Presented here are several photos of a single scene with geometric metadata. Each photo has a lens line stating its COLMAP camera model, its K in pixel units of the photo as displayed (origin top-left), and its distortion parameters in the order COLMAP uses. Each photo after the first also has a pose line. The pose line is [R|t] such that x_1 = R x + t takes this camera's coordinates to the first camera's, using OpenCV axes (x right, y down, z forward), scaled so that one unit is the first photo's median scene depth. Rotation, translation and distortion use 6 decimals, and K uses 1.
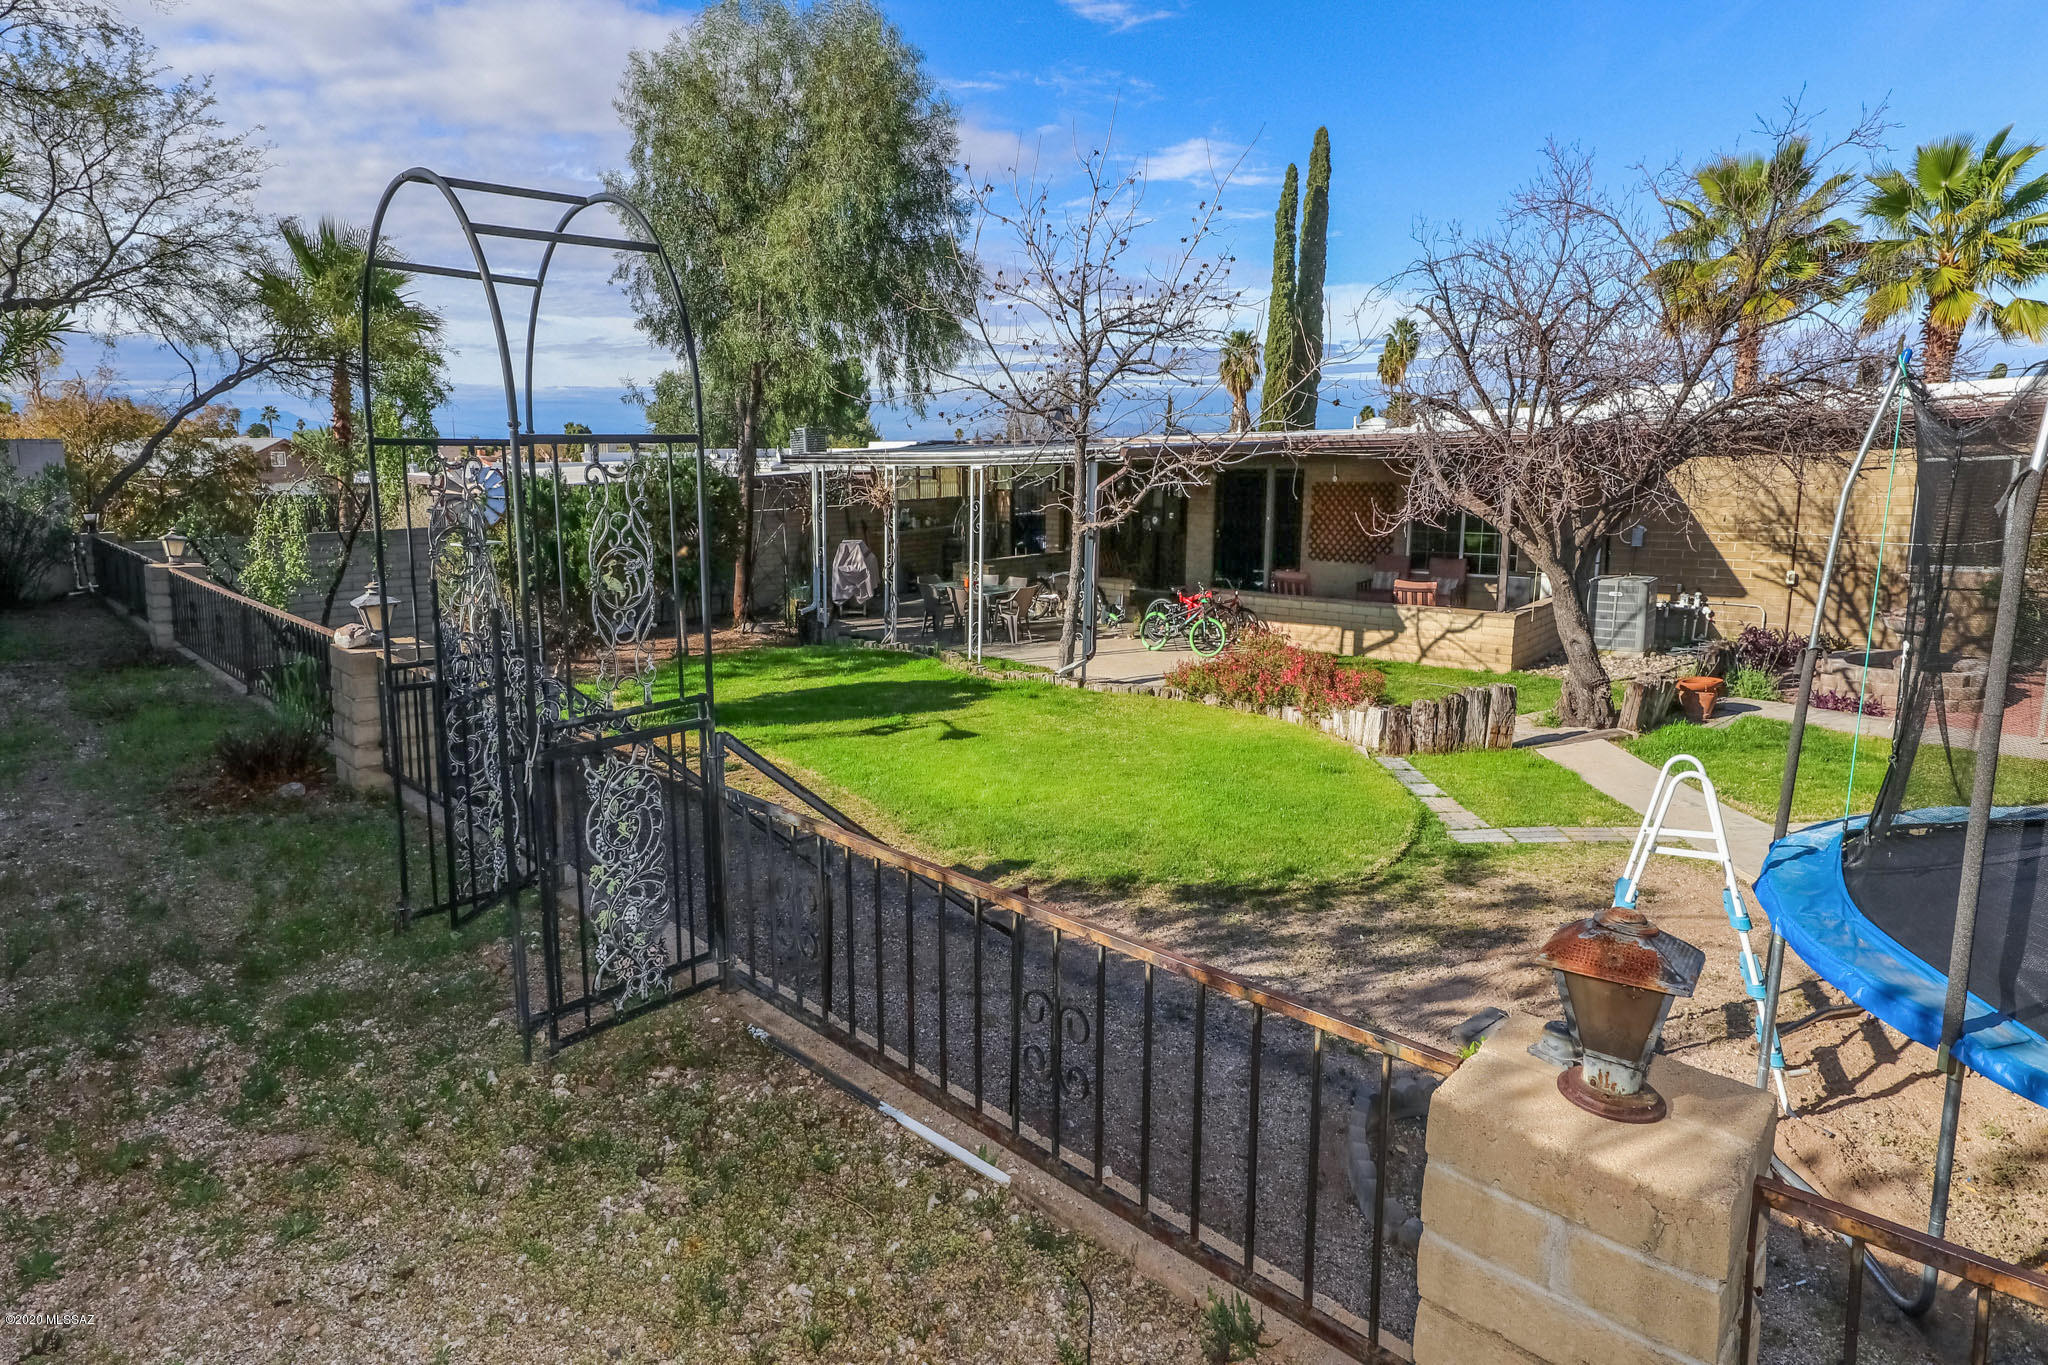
lens RADIAL K [[1053.0, 0, 950.1], [0, 1053.0, 632.0], [0, 0, 1]] dist [-0.041097, -0.000868]
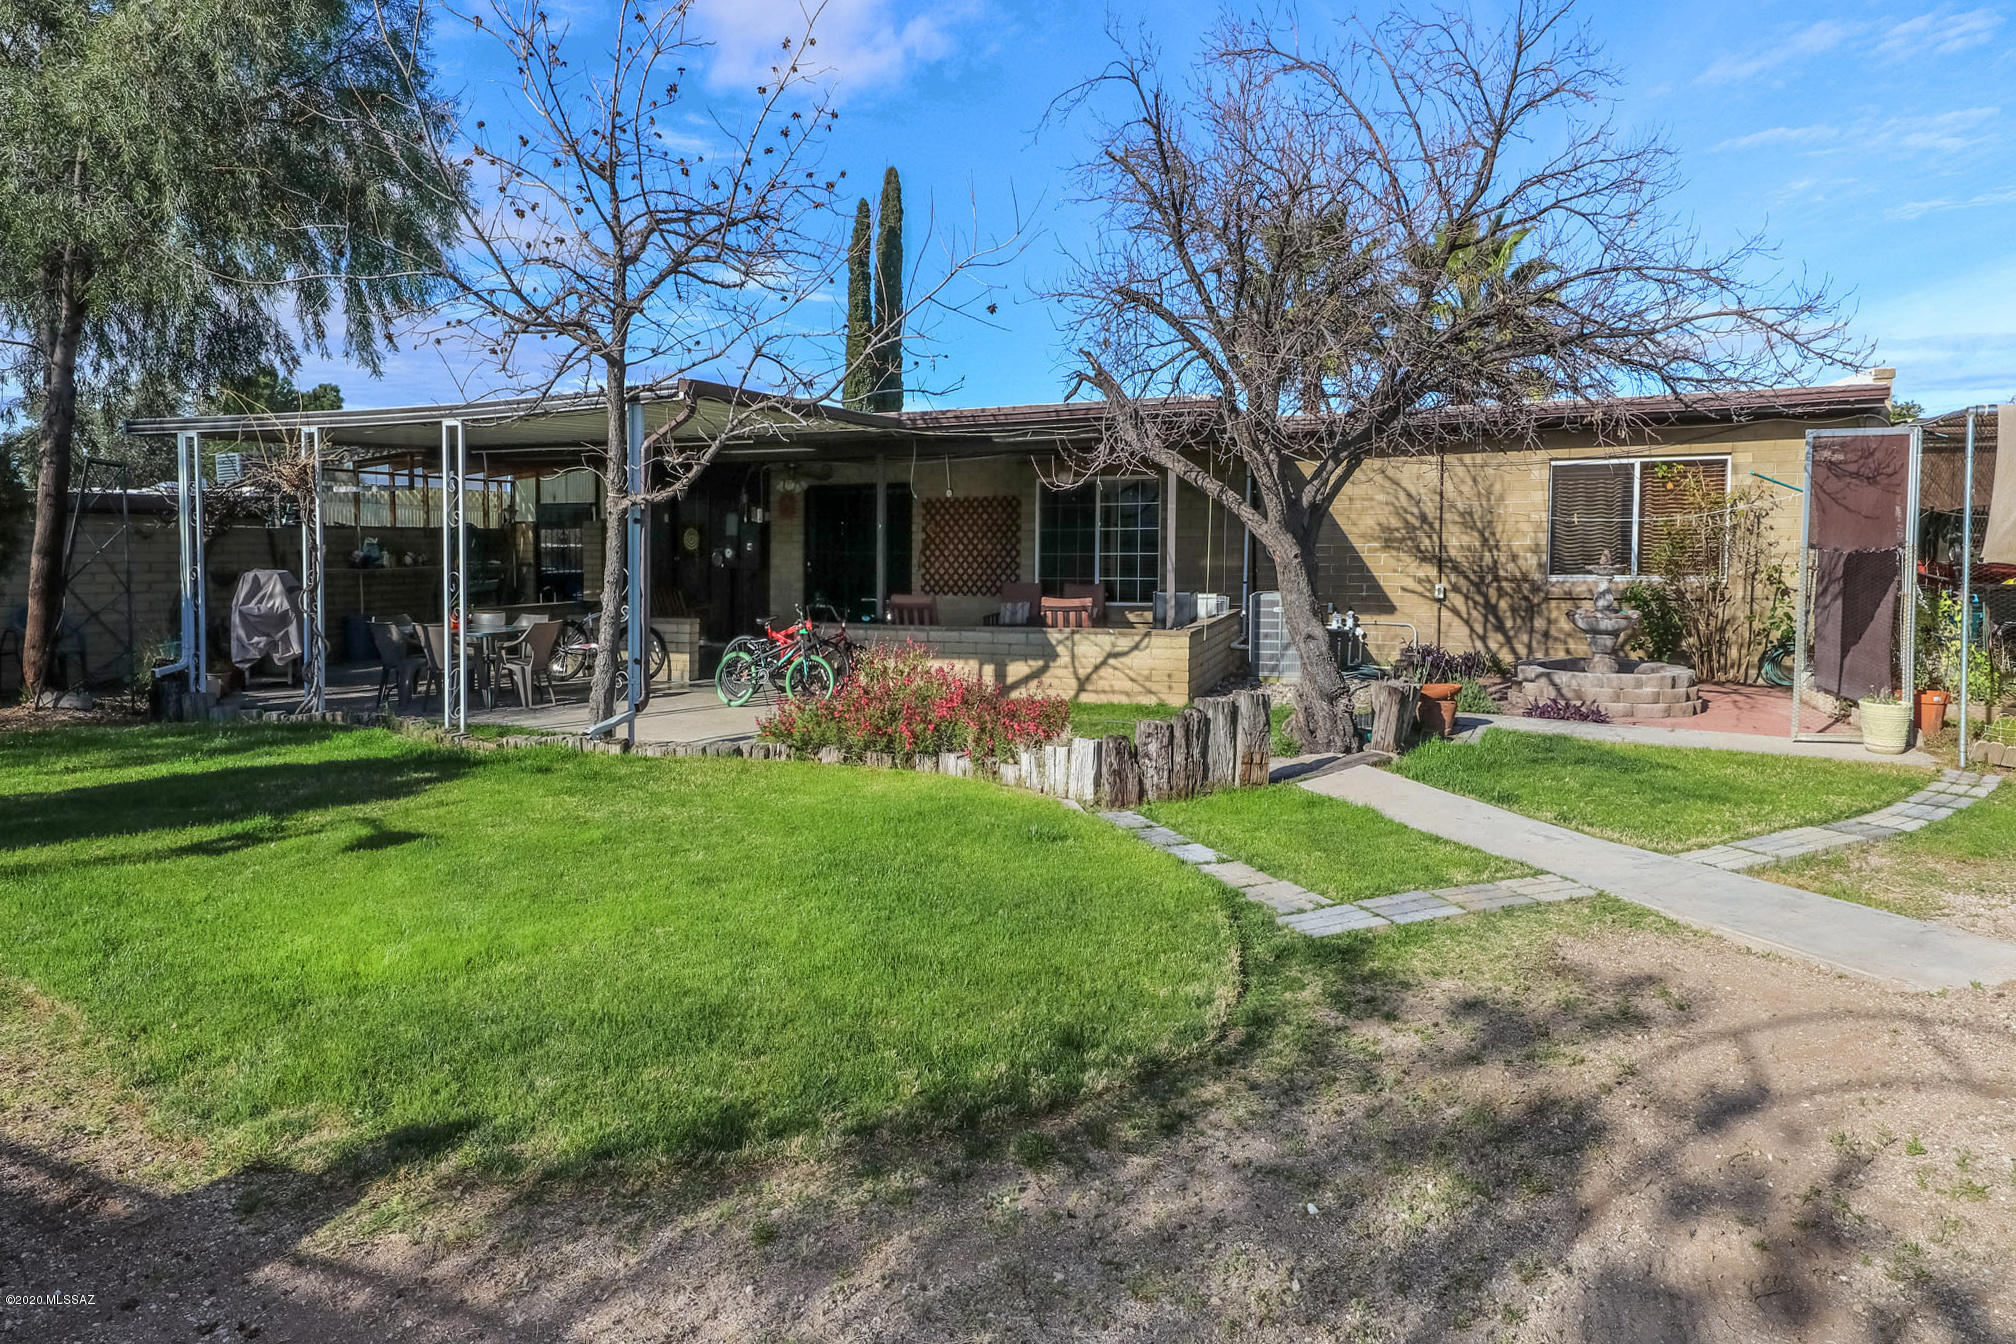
lens RADIAL K [[1108.6, 0, 959.3], [0, 1108.6, 615.6], [0, 0, 1]] dist [-0.007019, -0.002043]
pose [[0.920150, -0.014415, 0.391301, 0.049192], [0.056232, 0.993828, -0.095620, 0.045703], [-0.387508, 0.109988, 0.915282, 0.303139]]
